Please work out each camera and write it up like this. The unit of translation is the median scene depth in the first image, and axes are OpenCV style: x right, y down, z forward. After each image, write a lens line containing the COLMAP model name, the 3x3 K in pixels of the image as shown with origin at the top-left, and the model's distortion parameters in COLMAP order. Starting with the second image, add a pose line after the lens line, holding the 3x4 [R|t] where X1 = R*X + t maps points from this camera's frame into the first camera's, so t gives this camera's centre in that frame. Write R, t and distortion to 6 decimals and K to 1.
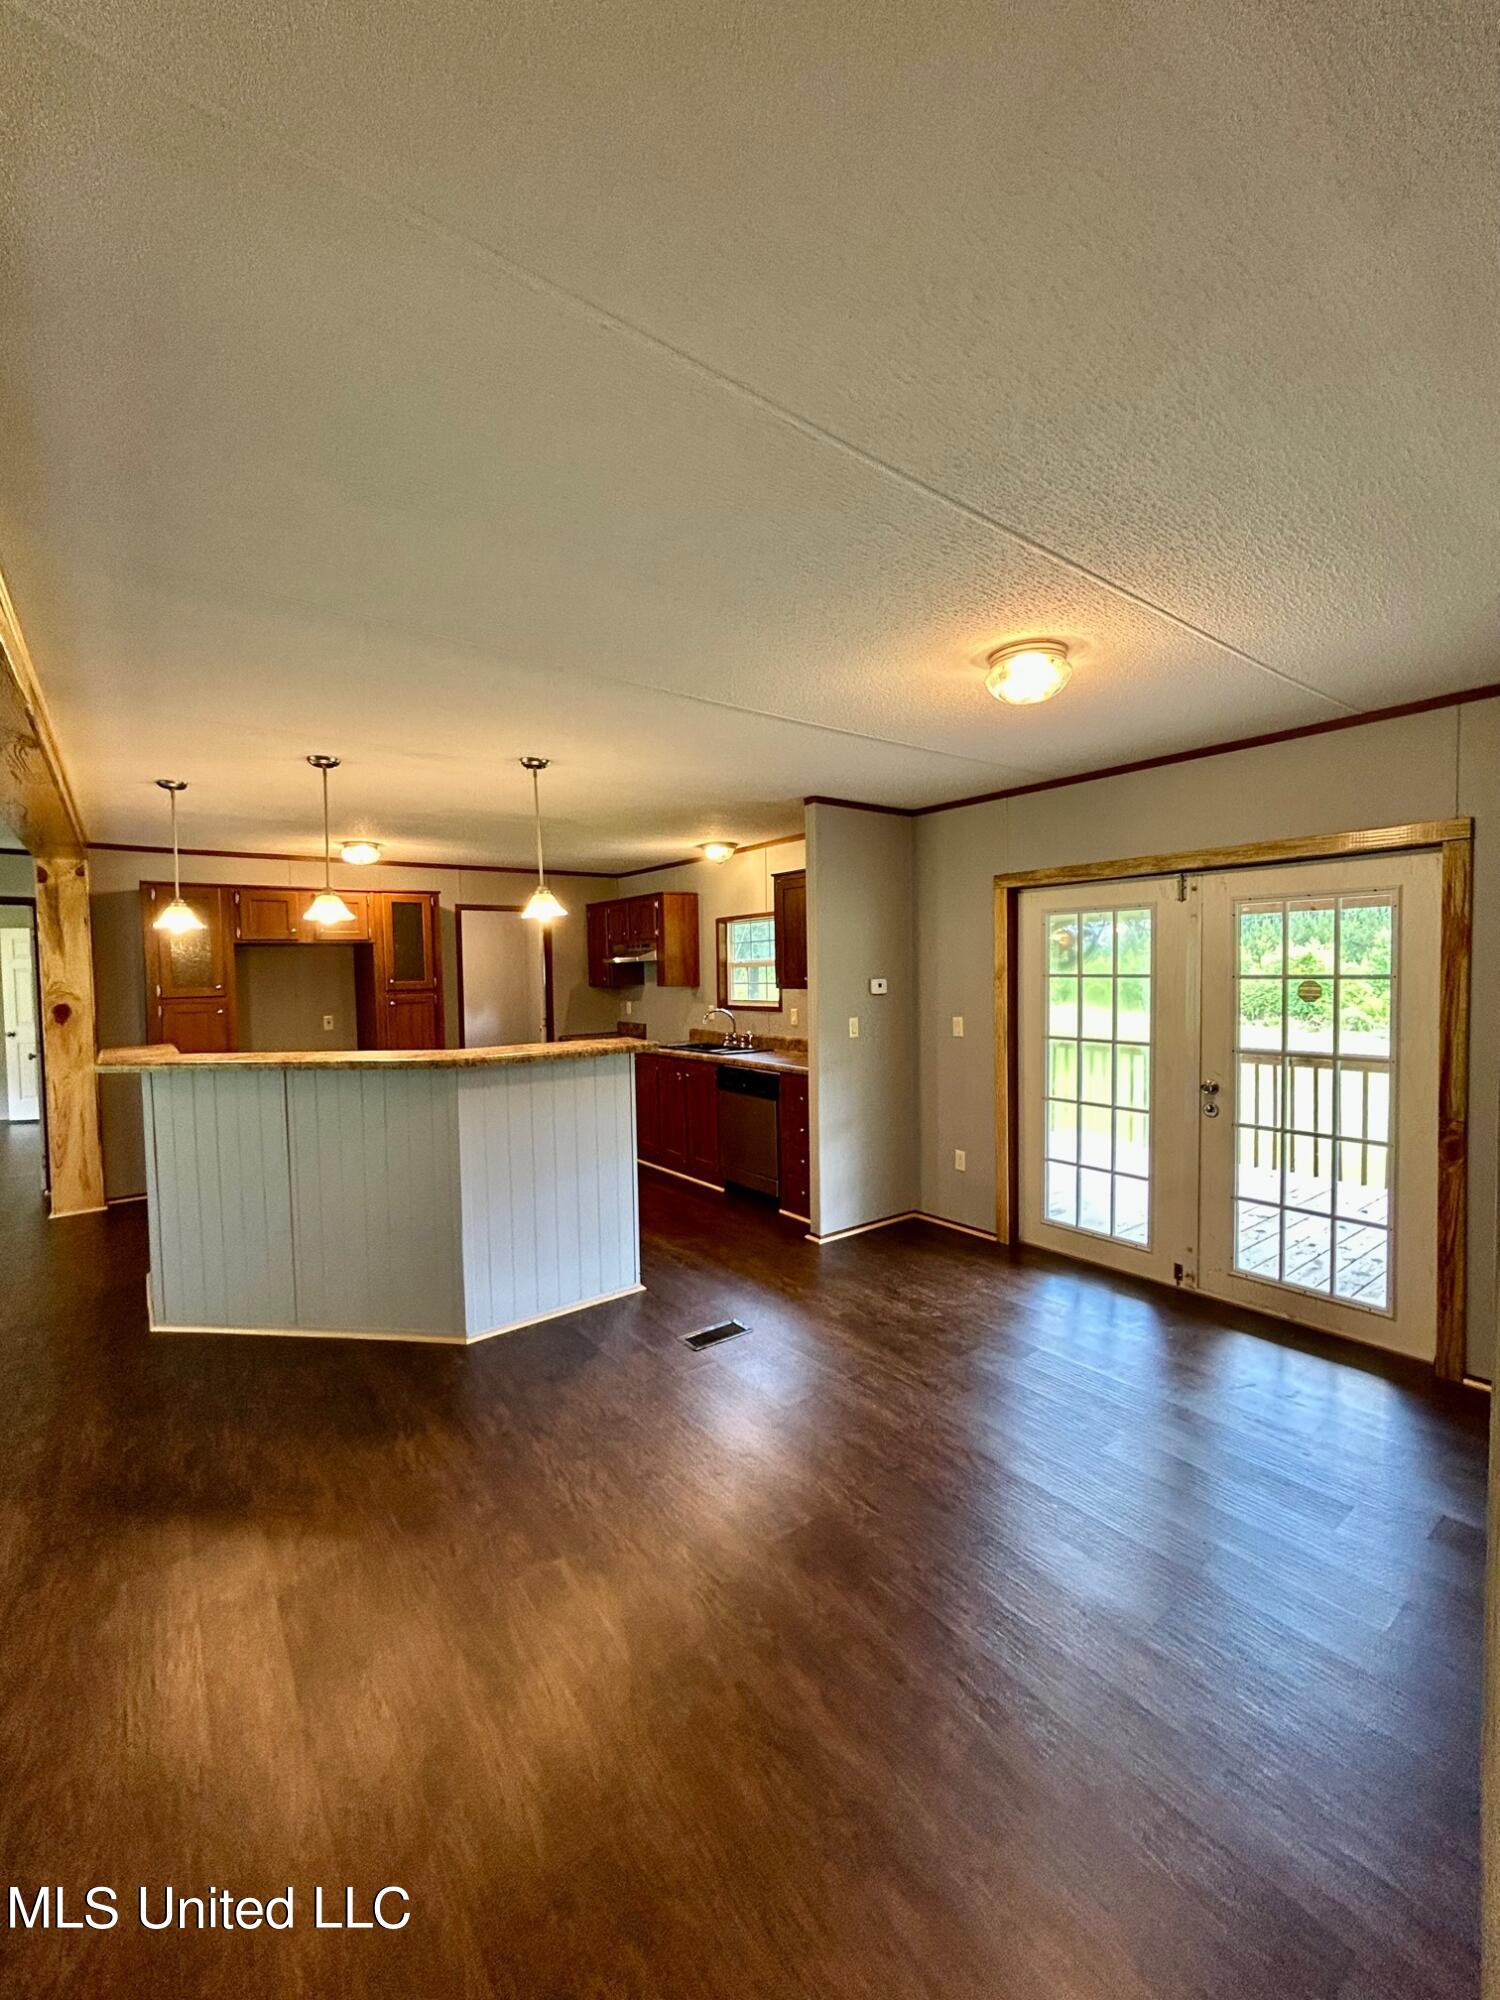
lens RADIAL K [[816.7, 0, 749.4], [0, 816.7, 998.0], [0, 0, 1]] dist [0.001491, 0.001121]
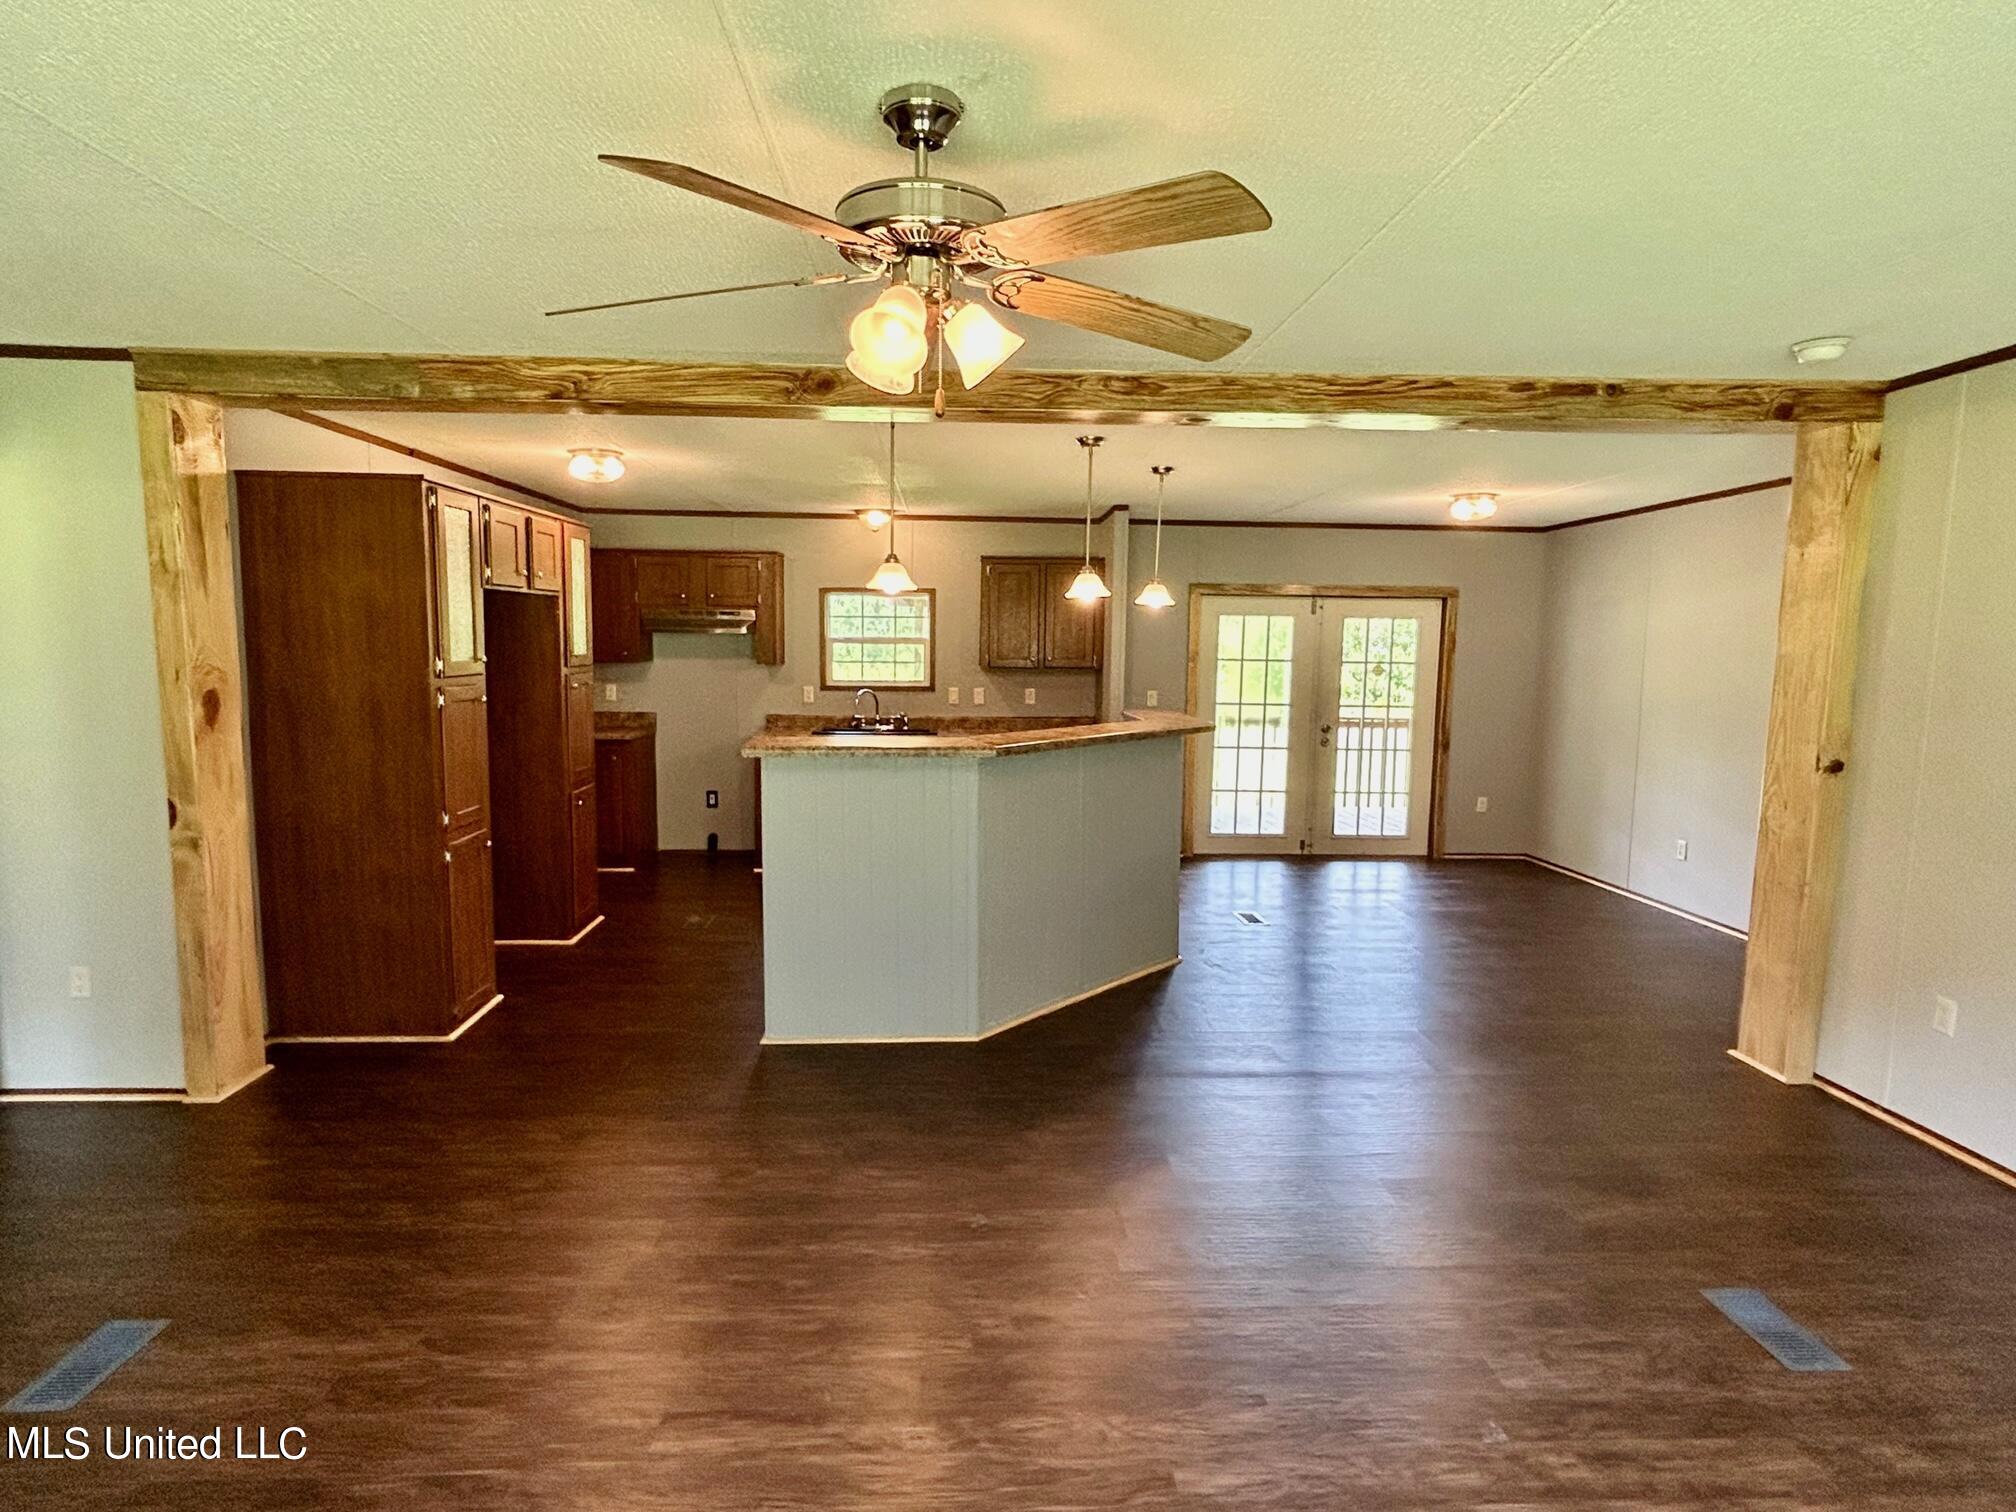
lens RADIAL K [[1089.2, 0, 1007.5], [0, 1089.2, 762.1], [0, 0, 1]] dist [-0.003496, 0.000300]
pose [[0.562476, -0.066428, 0.824141, -1.546175], [0.005657, 0.997053, 0.076504, 0.003998], [-0.826794, -0.038370, 0.561194, 0.279074]]
